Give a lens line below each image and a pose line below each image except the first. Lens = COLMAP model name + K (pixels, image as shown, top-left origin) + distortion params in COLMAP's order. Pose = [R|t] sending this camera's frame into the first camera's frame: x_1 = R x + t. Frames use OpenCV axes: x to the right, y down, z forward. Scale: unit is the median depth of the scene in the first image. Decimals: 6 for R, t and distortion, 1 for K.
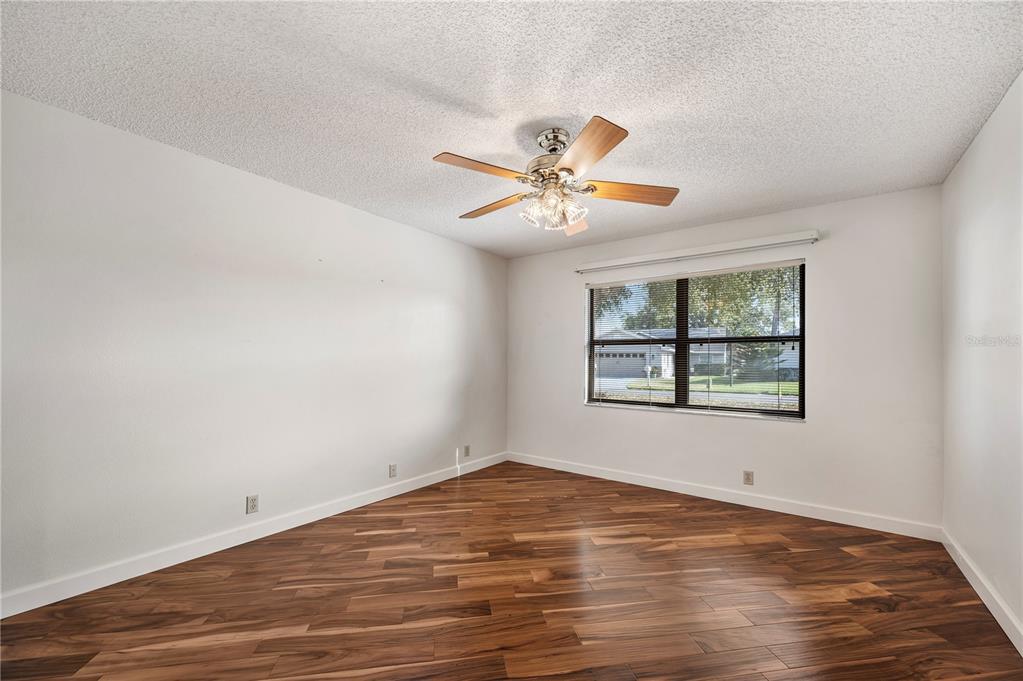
lens RADIAL K [[409.8, 0, 516.1], [0, 409.8, 339.0], [0, 0, 1]] dist [-0.002907, -0.000195]
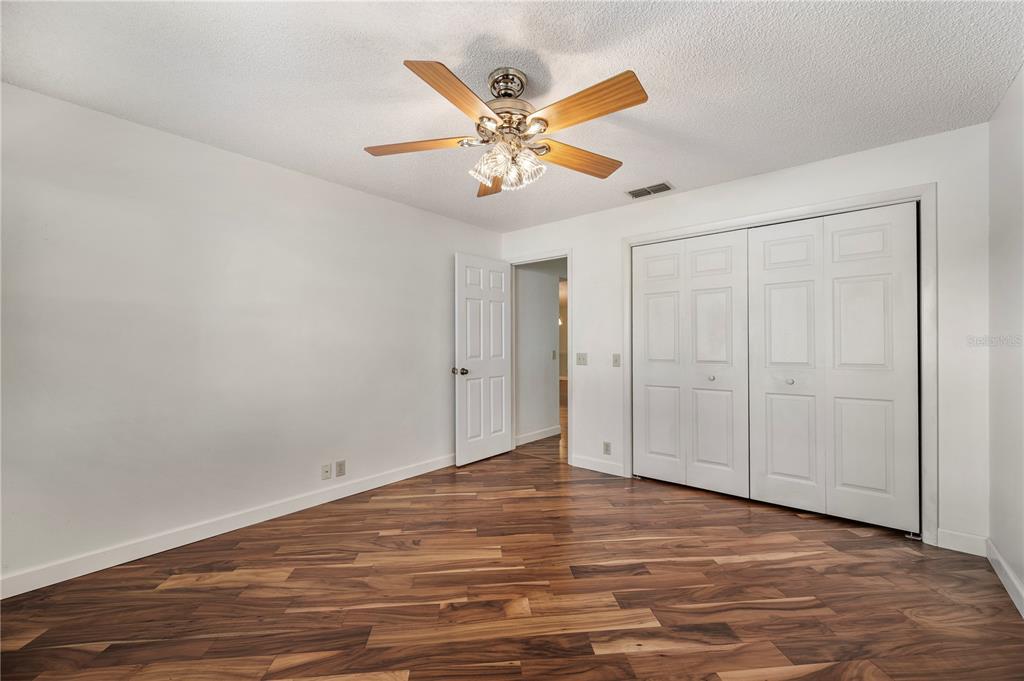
lens RADIAL K [[410.2, 0, 516.6], [0, 410.2, 339.0], [0, 0, 1]] dist [-0.002907, -0.000195]
pose [[-0.997676, -0.004425, 0.067999, 0.010925], [-0.009268, 0.997428, -0.071080, 0.108087], [-0.067509, -0.071545, -0.995150, 1.992321]]
